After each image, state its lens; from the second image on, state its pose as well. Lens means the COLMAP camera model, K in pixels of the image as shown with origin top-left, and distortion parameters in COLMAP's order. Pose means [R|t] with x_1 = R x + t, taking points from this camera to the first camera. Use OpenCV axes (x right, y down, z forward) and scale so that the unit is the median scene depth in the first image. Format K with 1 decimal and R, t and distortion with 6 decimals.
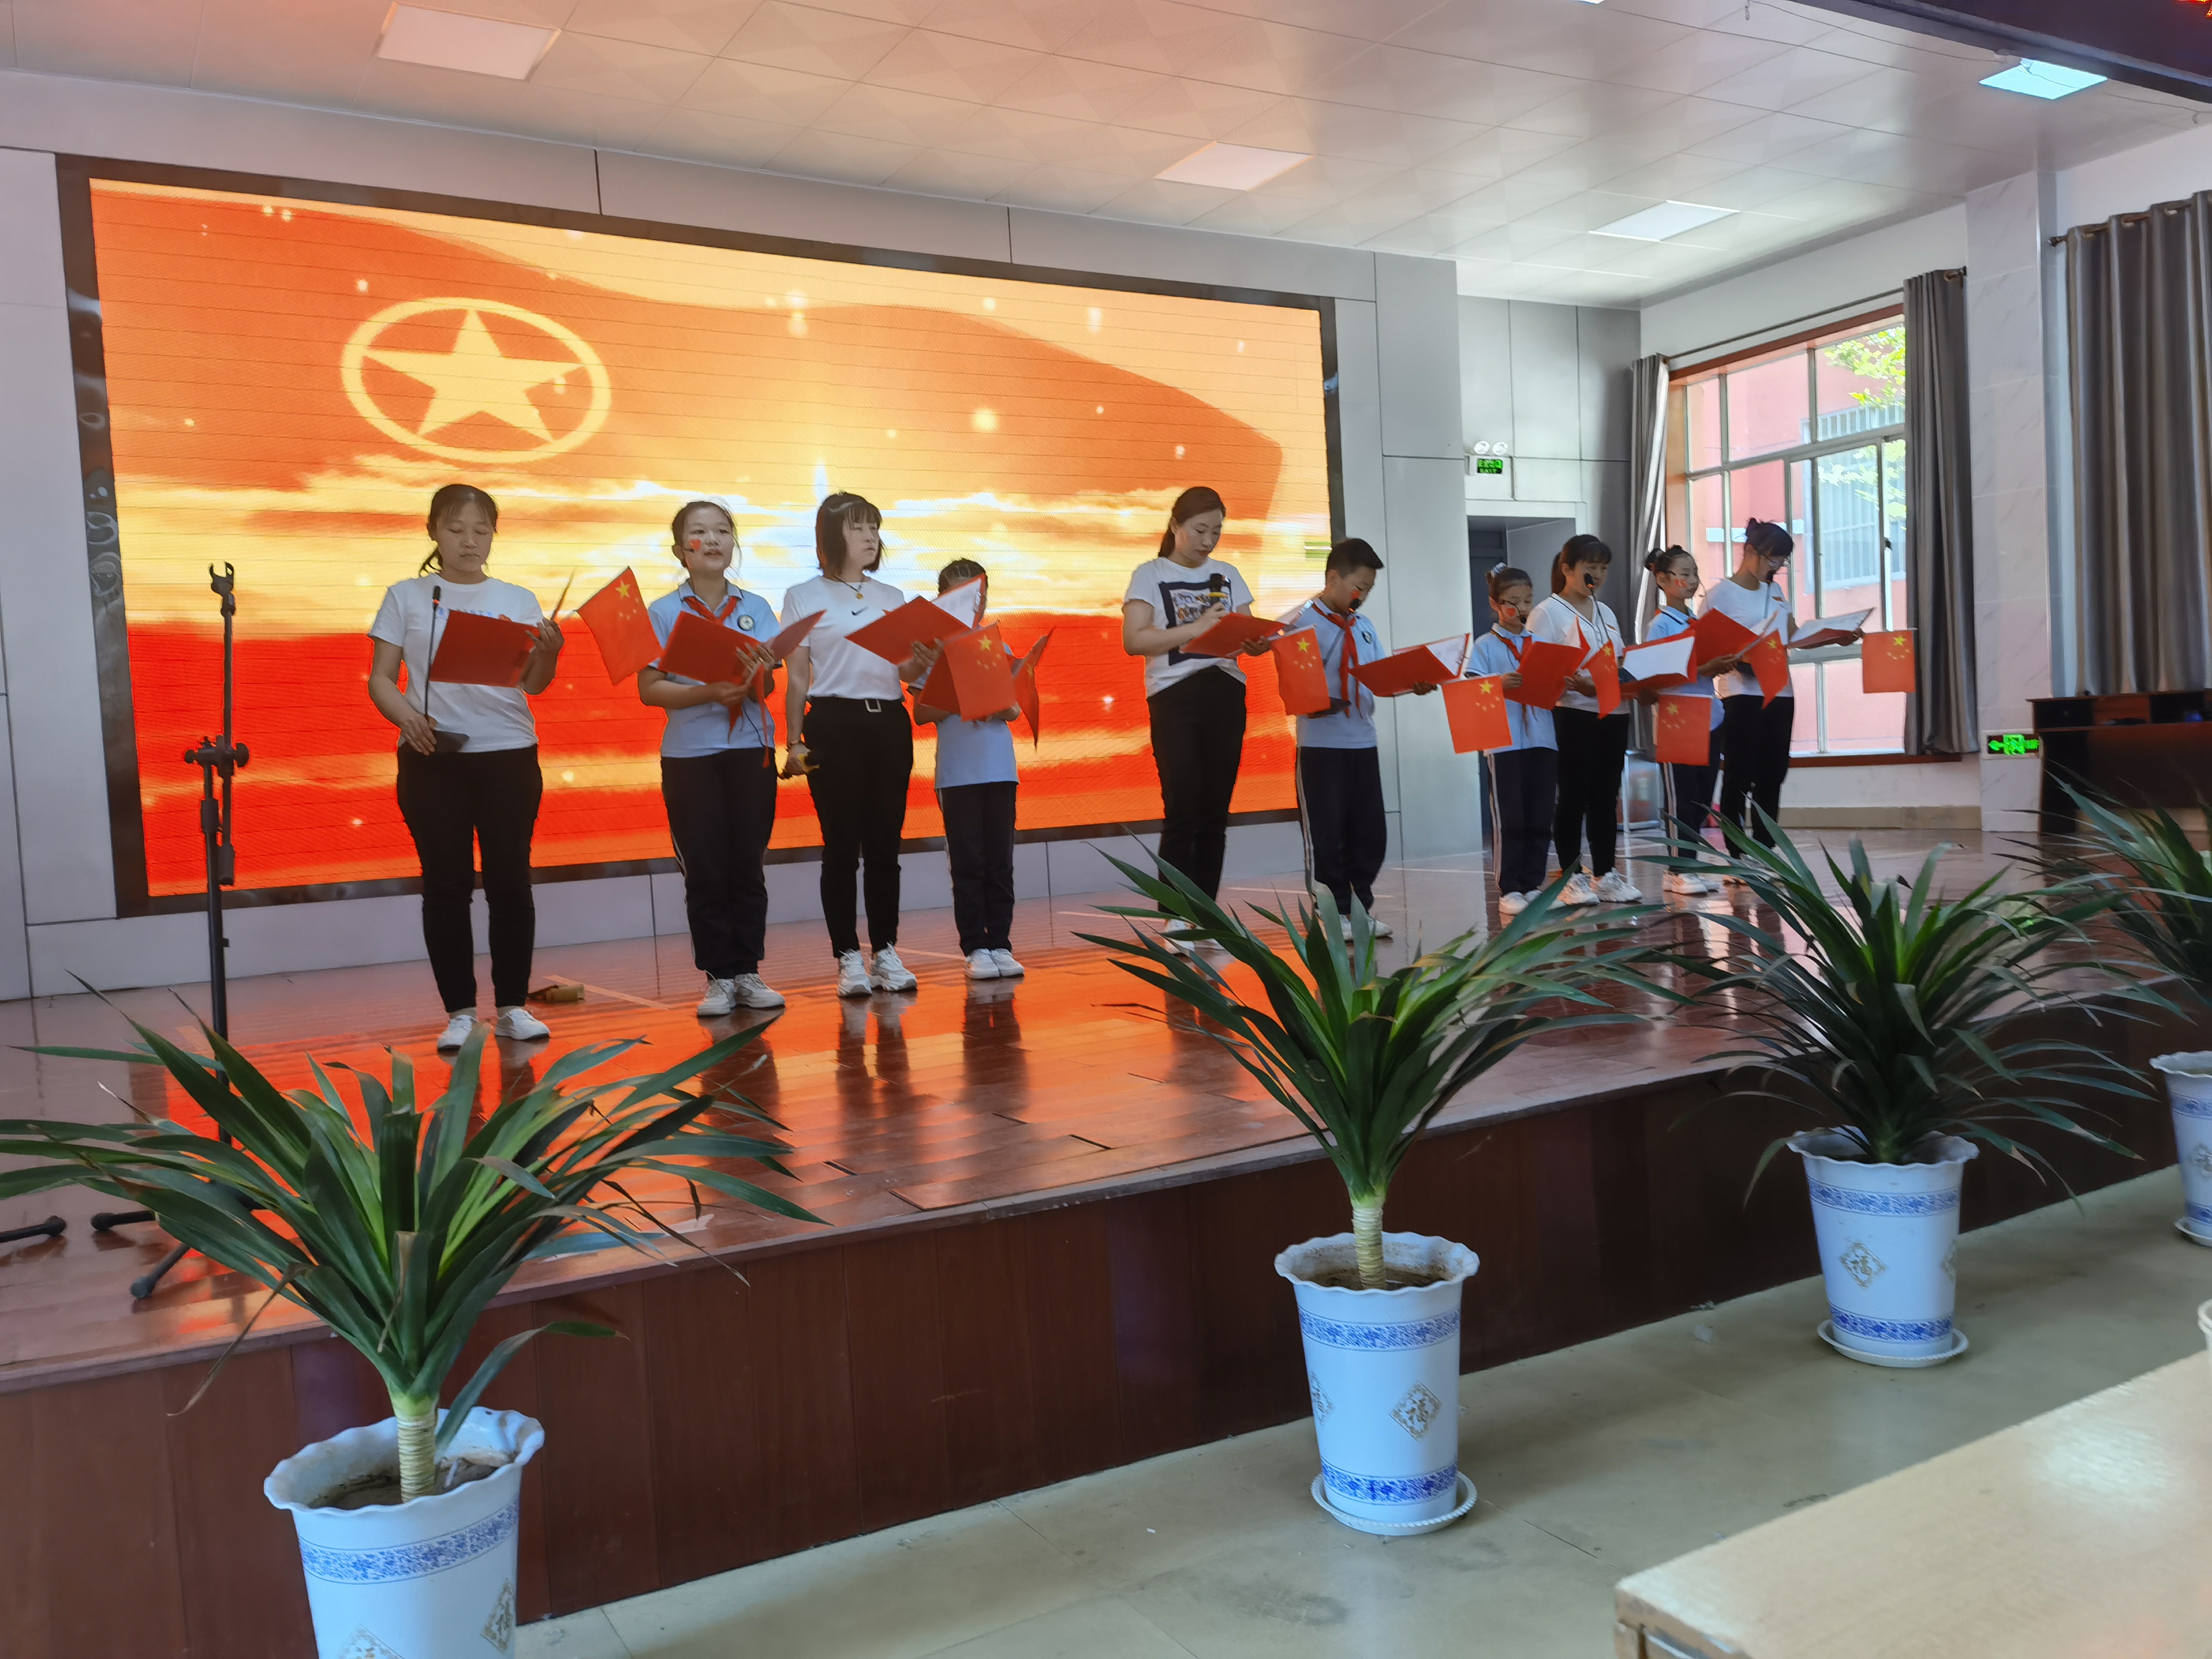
lens RADIAL K [[1711.8, 0, 1106.0], [0, 1711.8, 829.5], [0, 0, 1]] dist [0.174281, -0.219232]
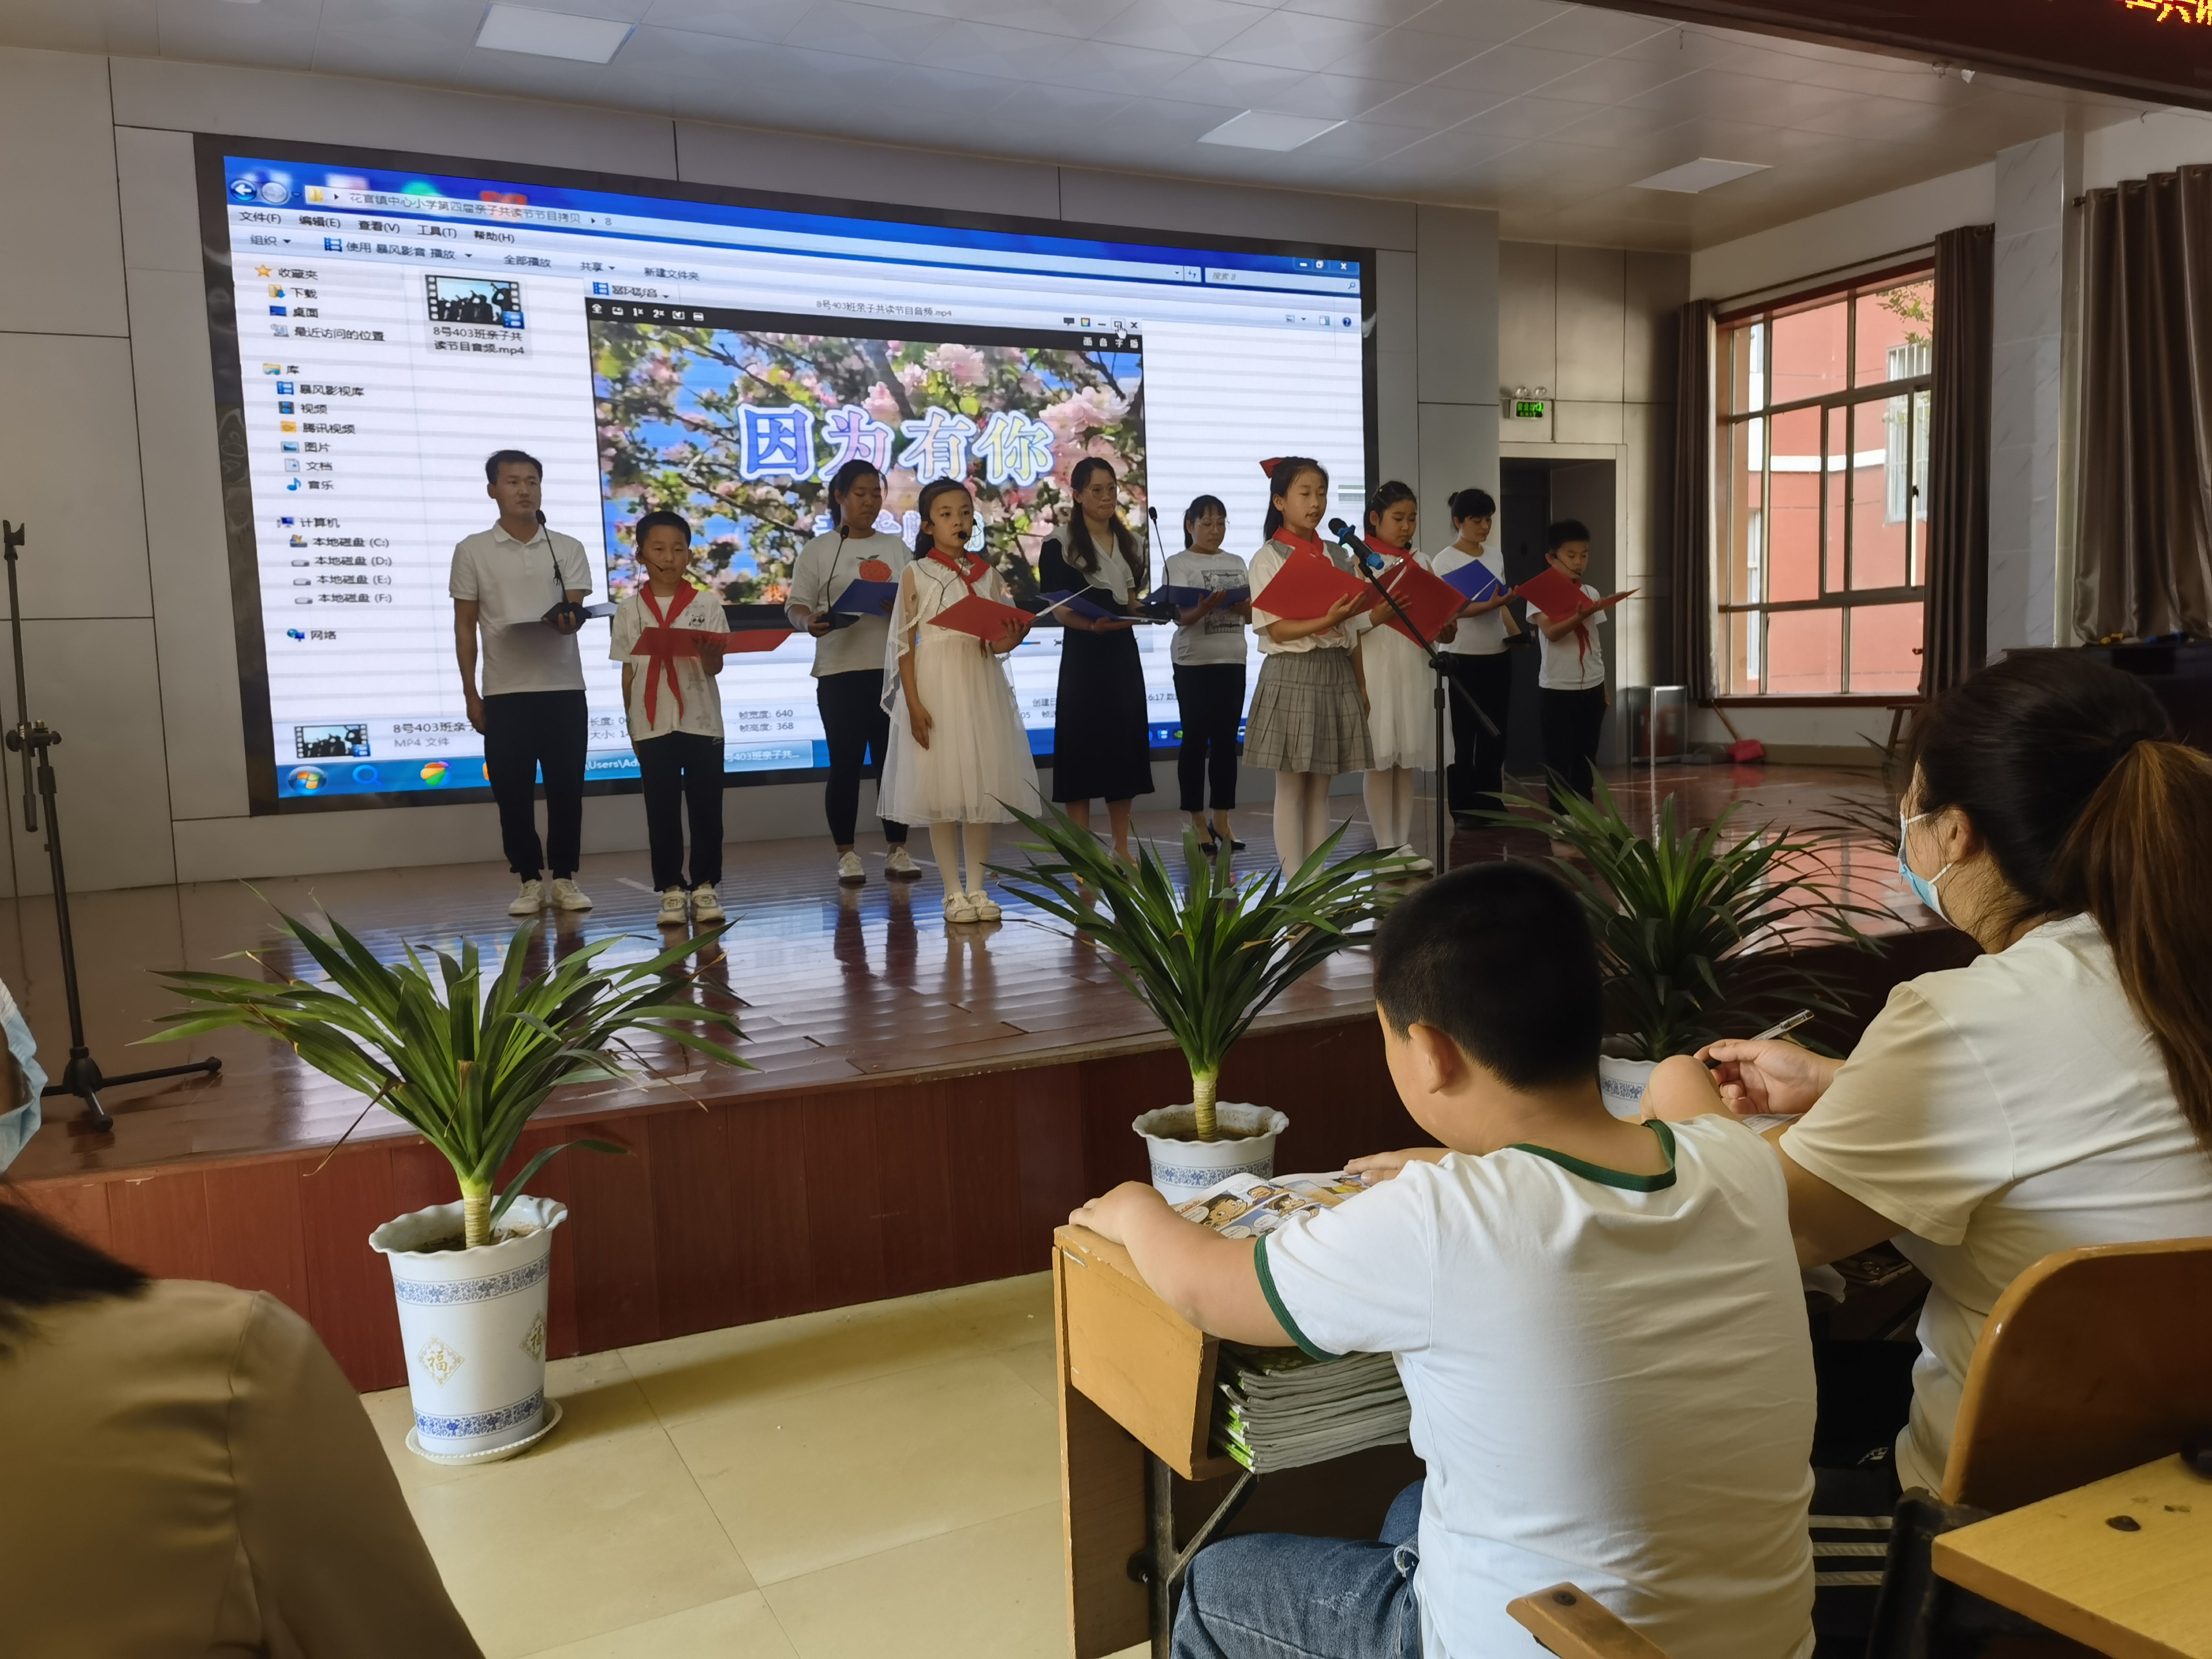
lens RADIAL K [[1718.1, 0, 1094.9], [0, 1718.1, 833.2], [0, 0, 1]] dist [0.133933, -0.071467]
pose [[0.997905, 0.026123, -0.059194, 0.118386], [-0.022969, 0.998312, 0.053344, -0.028157], [0.060488, -0.051873, 0.996820, -0.234458]]
